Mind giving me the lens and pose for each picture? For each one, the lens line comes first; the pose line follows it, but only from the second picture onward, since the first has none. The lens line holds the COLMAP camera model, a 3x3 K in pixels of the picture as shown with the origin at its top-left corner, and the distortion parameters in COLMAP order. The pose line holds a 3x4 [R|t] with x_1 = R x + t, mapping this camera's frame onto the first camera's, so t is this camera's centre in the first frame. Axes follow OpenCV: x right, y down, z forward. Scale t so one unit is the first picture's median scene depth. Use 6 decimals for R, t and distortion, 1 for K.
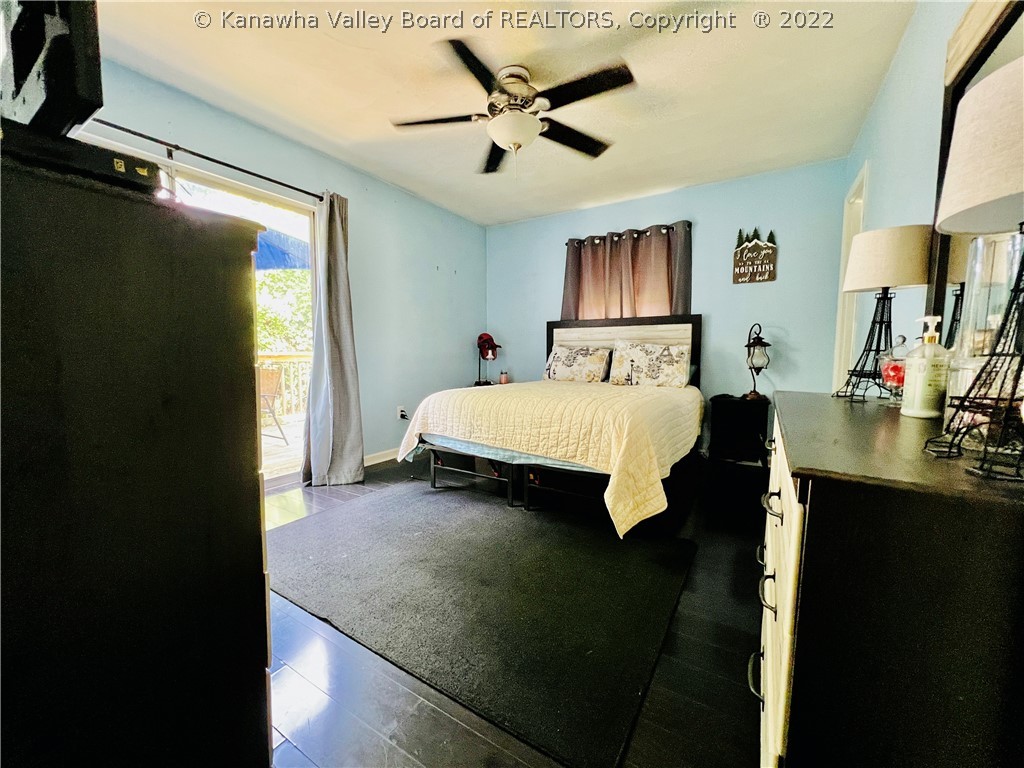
lens RADIAL K [[406.9, 0, 512.0], [0, 406.9, 384.0], [0, 0, 1]] dist [0.001395, 0.000060]
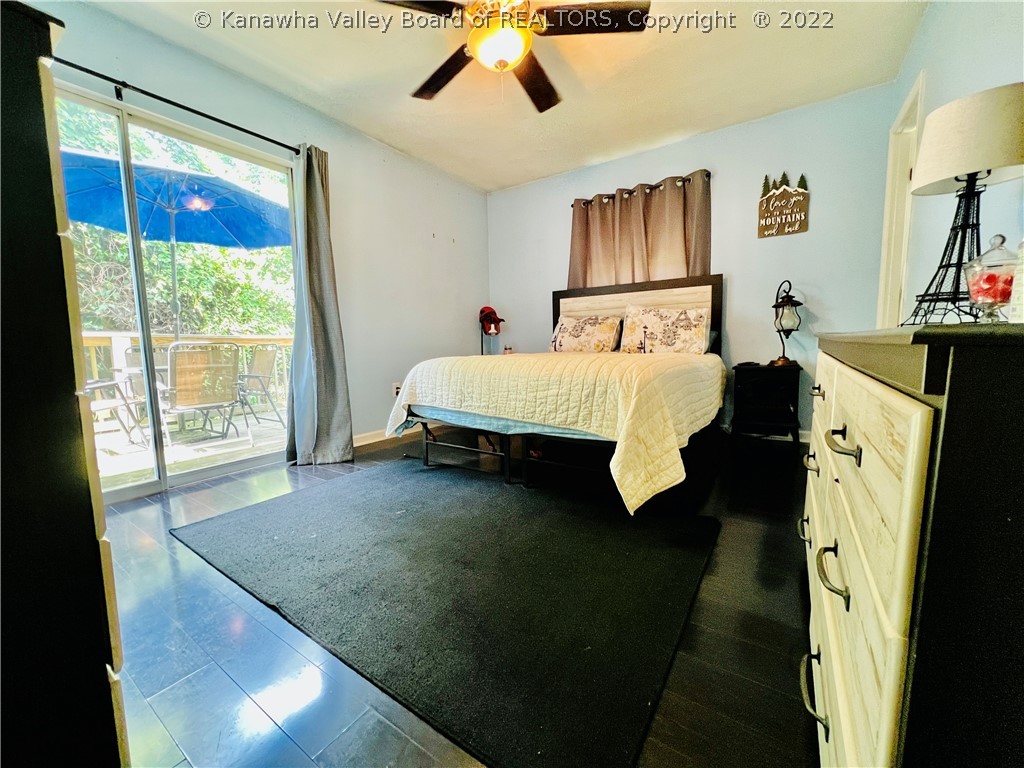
lens RADIAL K [[407.9, 0, 512.0], [0, 407.9, 384.0], [0, 0, 1]] dist [-0.000695, 0.000211]
pose [[0.999132, -0.017194, -0.037938, 0.036160], [0.018012, 0.999610, 0.021324, 0.052641], [0.037557, -0.021989, 0.999053, 0.090385]]
